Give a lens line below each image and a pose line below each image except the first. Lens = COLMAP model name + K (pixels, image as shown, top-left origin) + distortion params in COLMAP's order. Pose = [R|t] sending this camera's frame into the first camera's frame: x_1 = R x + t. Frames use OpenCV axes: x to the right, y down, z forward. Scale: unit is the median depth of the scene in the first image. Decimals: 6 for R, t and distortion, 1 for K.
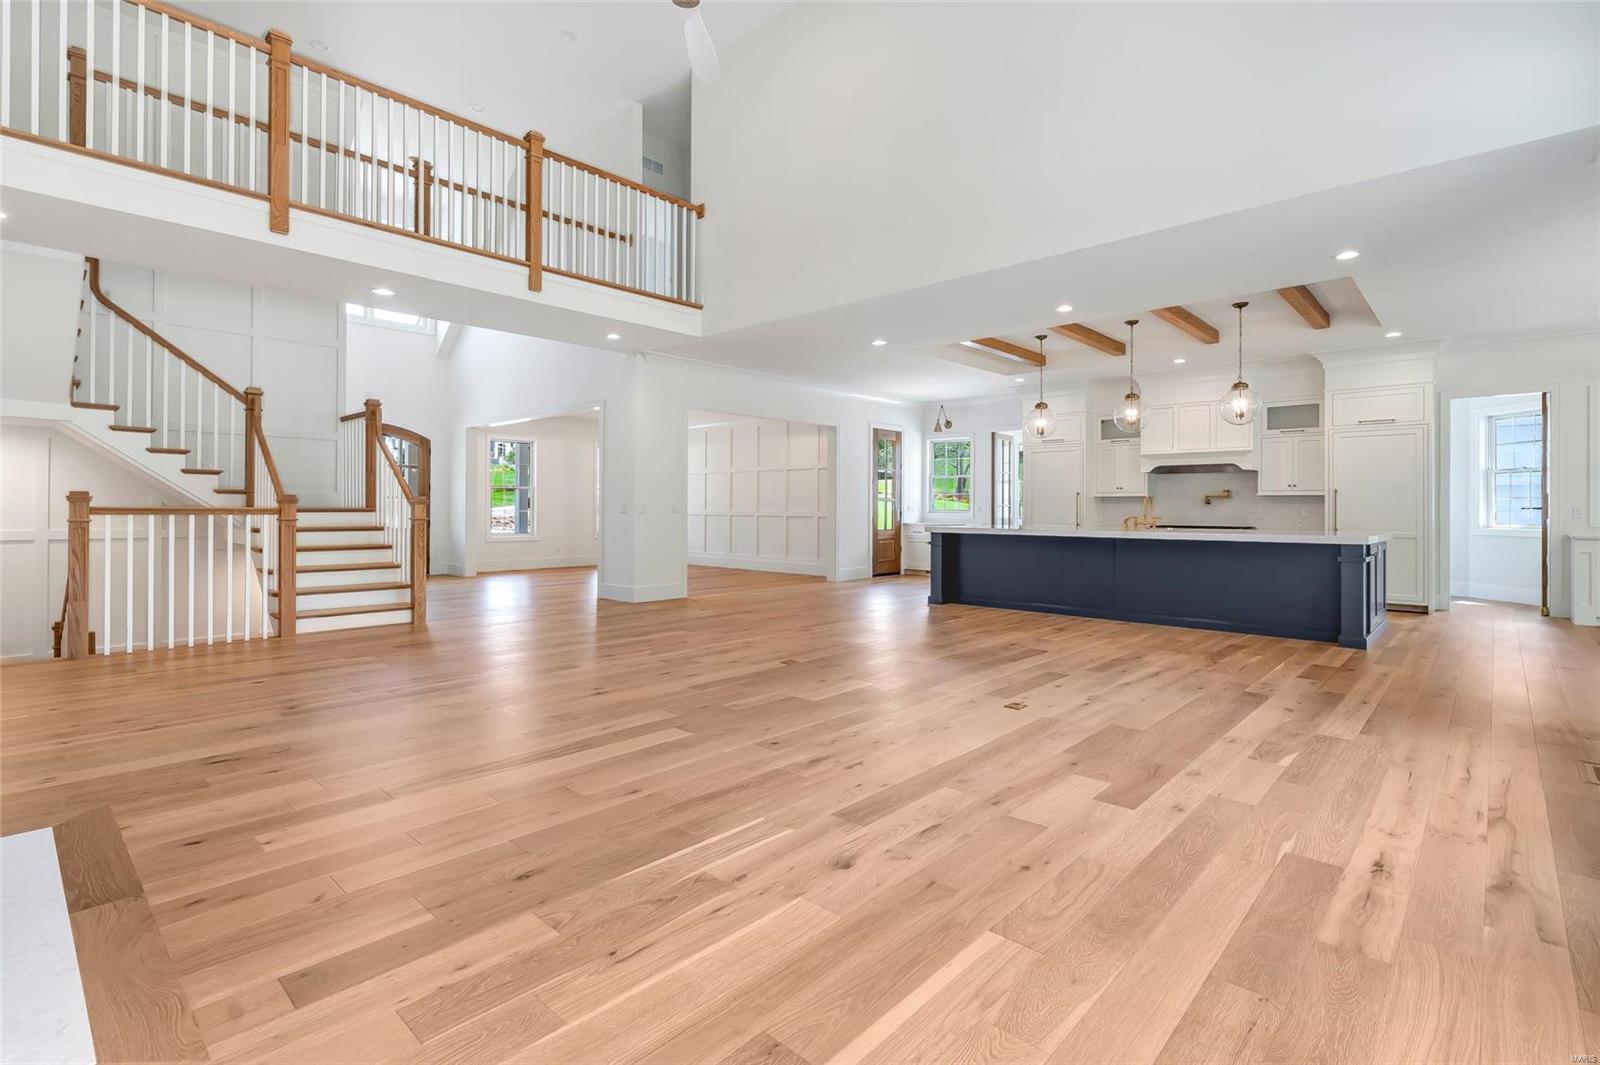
lens RADIAL K [[751.8, 0, 799.0], [0, 751.8, 505.3], [0, 0, 1]] dist [-0.002468, 0.000524]
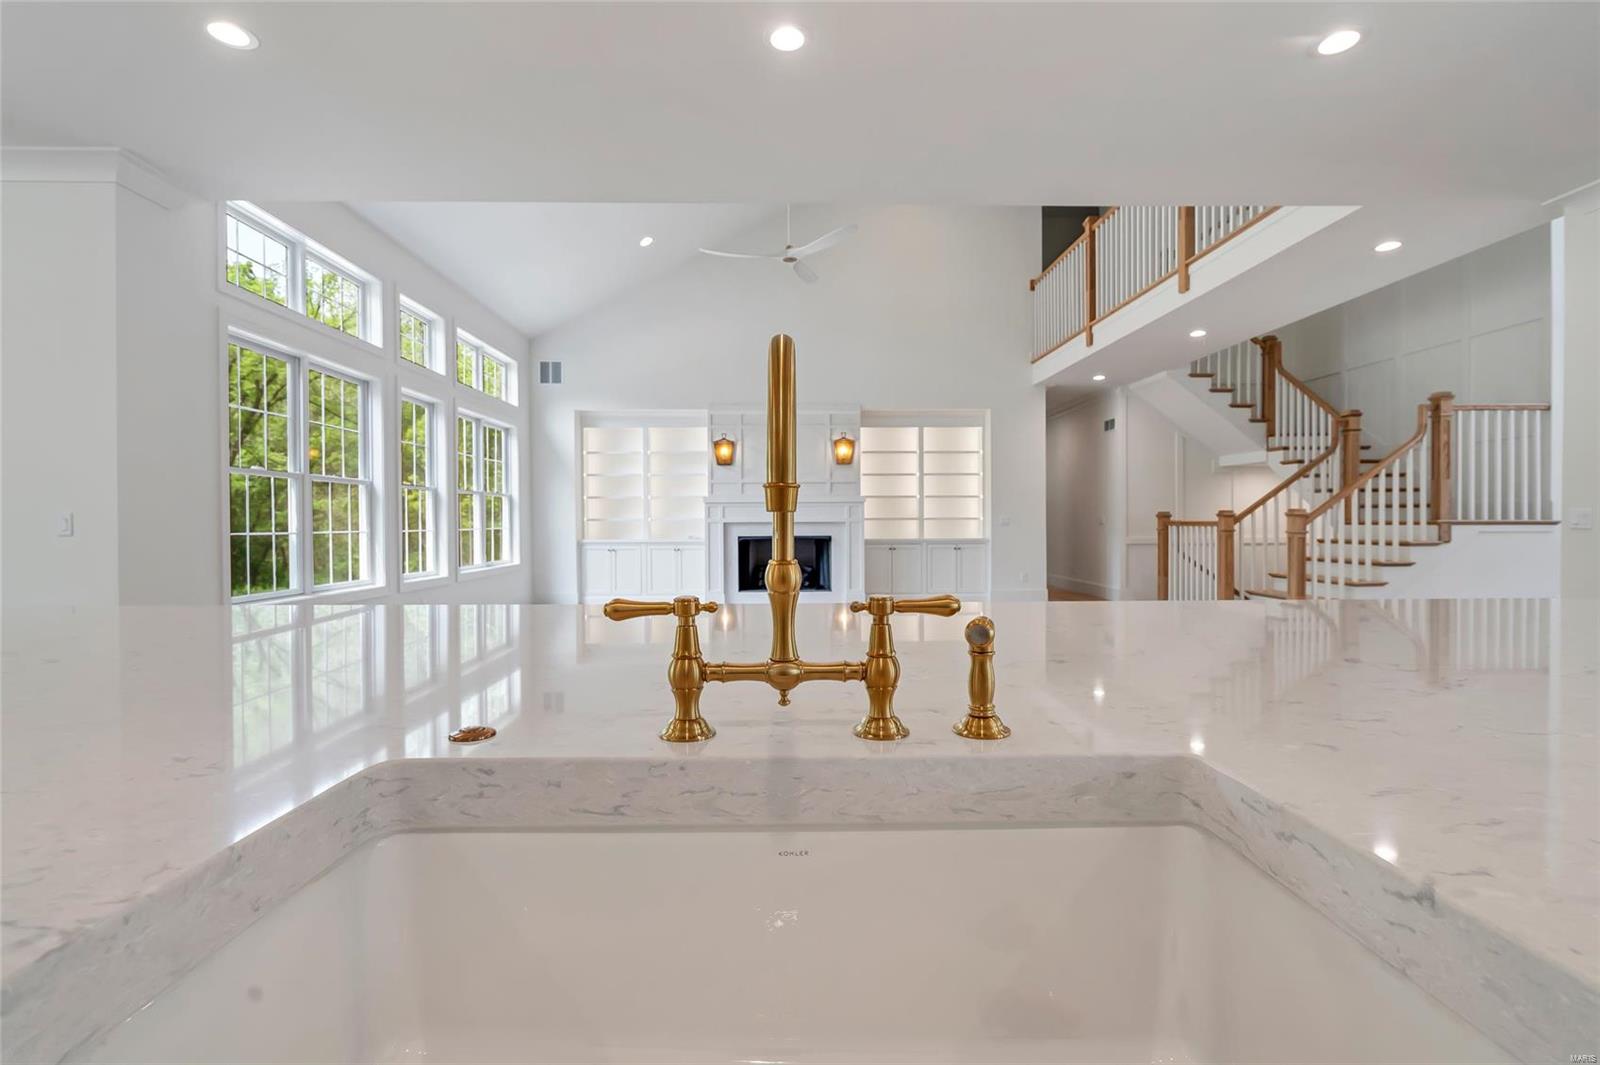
lens RADIAL K [[742.0, 0, 796.9], [0, 742.0, 532.4], [0, 0, 1]] dist [-0.002876, 0.000389]
pose [[-0.717970, 0.008887, -0.696017, 1.365021], [0.004721, 0.999958, 0.007897, 0.019374], [0.696058, 0.002384, -0.717982, 2.781702]]
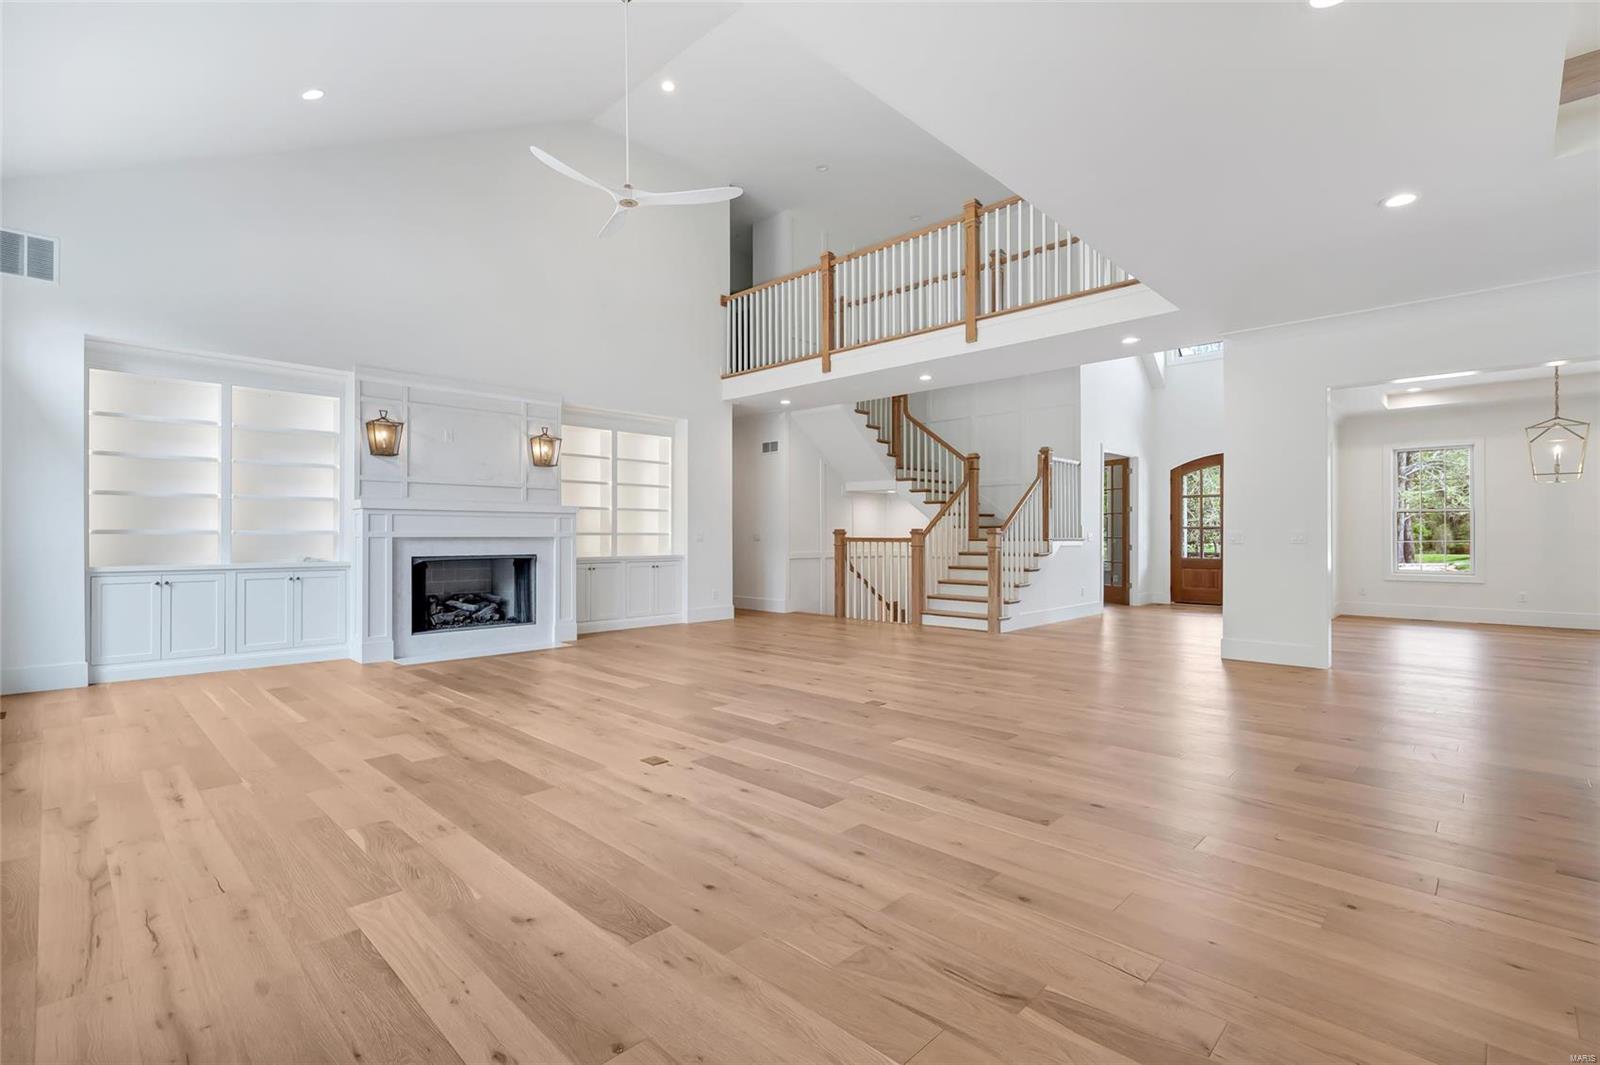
lens RADIAL K [[733.3, 0, 794.9], [0, 733.3, 531.6], [0, 0, 1]] dist [-0.003045, 0.000720]
pose [[-0.024504, -0.010634, -0.999643, 1.537108], [0.004031, 0.999934, -0.010735, 0.012474], [0.999692, -0.004293, -0.024460, 1.594205]]
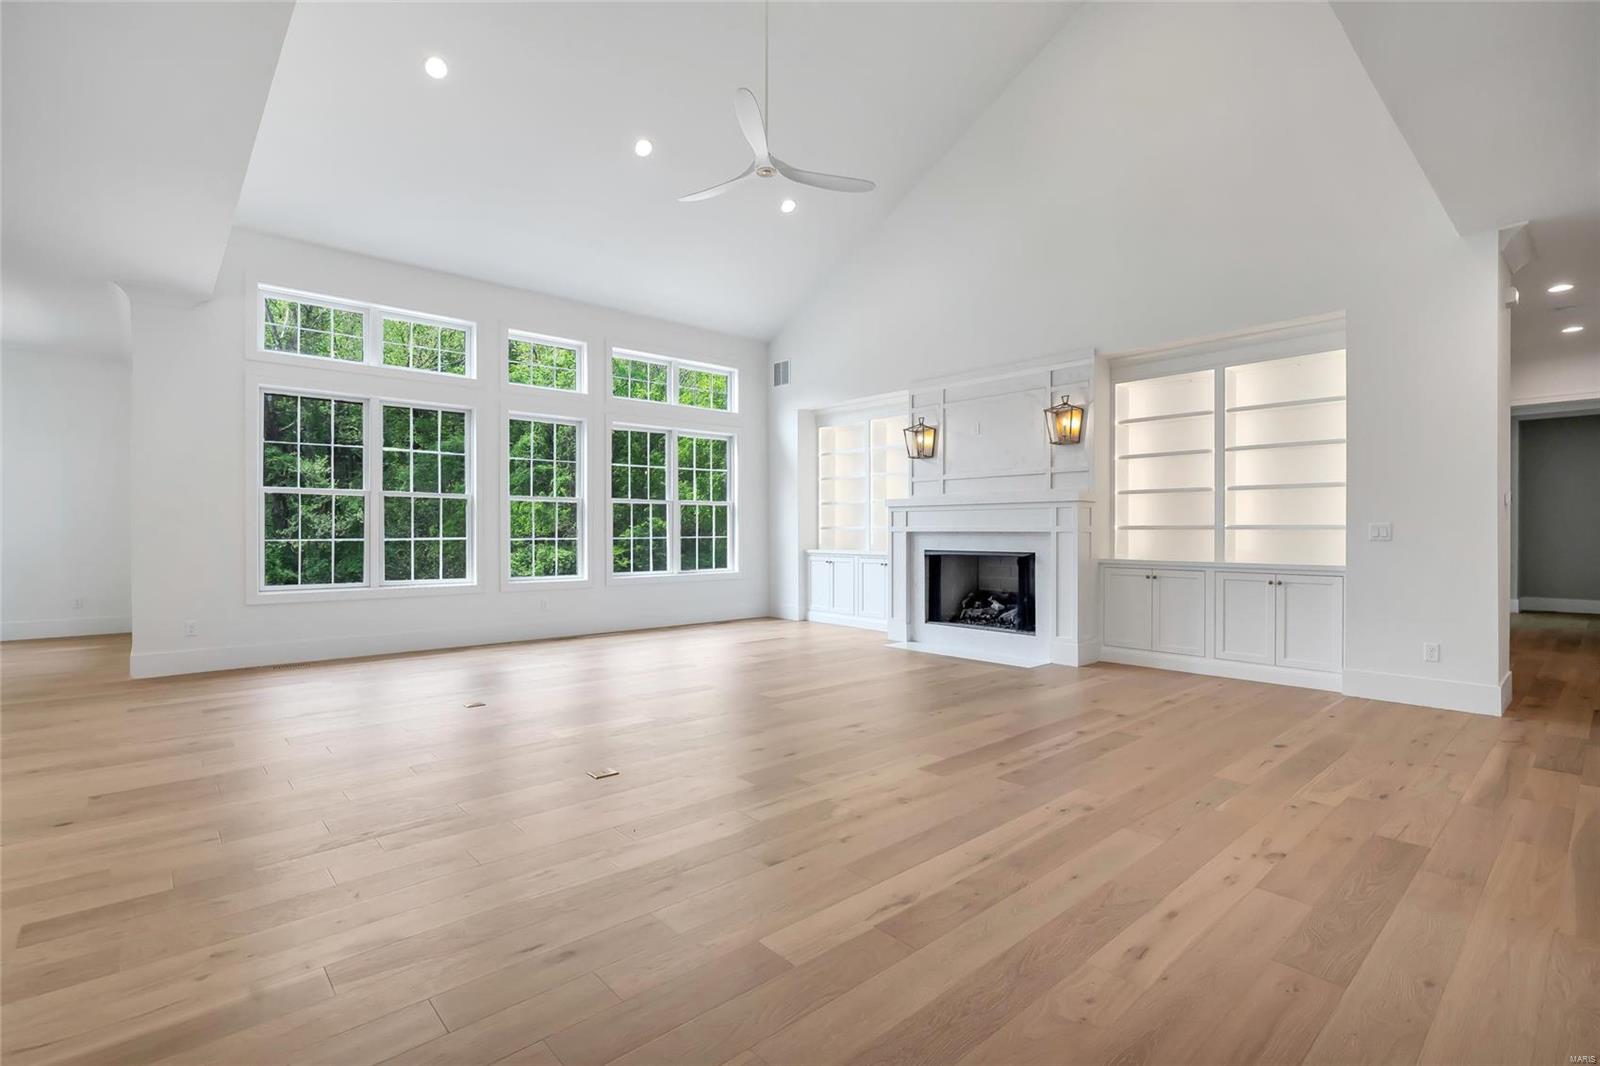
lens RADIAL K [[742.0, 0, 796.9], [0, 742.0, 532.9], [0, 0, 1]] dist [-0.002876, 0.000389]
pose [[-0.995583, -0.003073, 0.093838, -0.408913], [-0.002943, 0.999995, 0.001518, 0.002173], [-0.093842, 0.001235, -0.995586, 2.780935]]
